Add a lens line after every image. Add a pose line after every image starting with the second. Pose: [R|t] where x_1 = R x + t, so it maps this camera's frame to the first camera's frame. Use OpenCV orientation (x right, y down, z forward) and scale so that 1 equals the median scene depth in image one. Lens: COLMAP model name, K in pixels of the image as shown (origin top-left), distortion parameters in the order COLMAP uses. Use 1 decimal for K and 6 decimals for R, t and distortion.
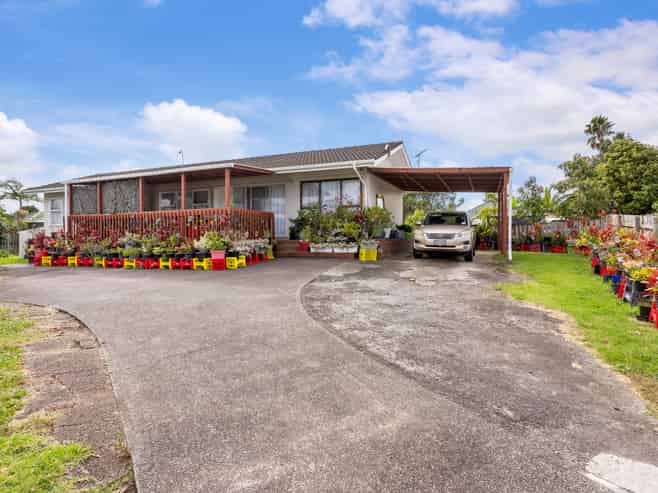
lens RADIAL K [[327.1, 0, 329.0], [0, 327.1, 246.5], [0, 0, 1]] dist [0.001944, 0.000382]
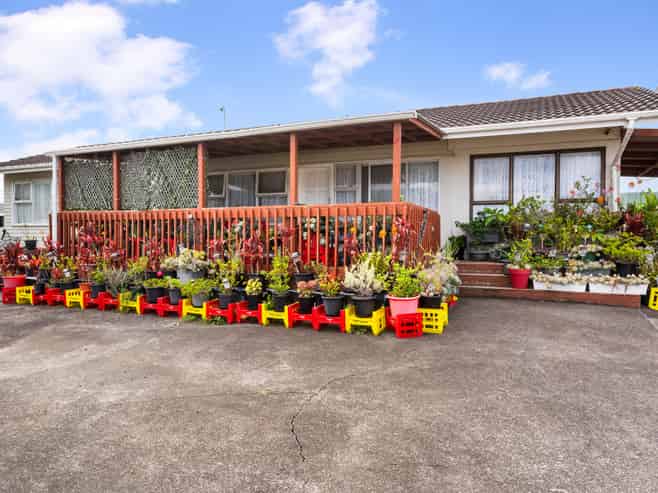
lens RADIAL K [[420.4, 0, 329.0], [0, 420.4, 246.5], [0, 0, 1]] dist [-0.005902, -0.000713]
pose [[0.999720, 0.012354, -0.020160, -0.365929], [-0.012437, 0.999915, -0.003991, -0.044315], [0.020109, 0.004240, 0.999789, 0.332075]]
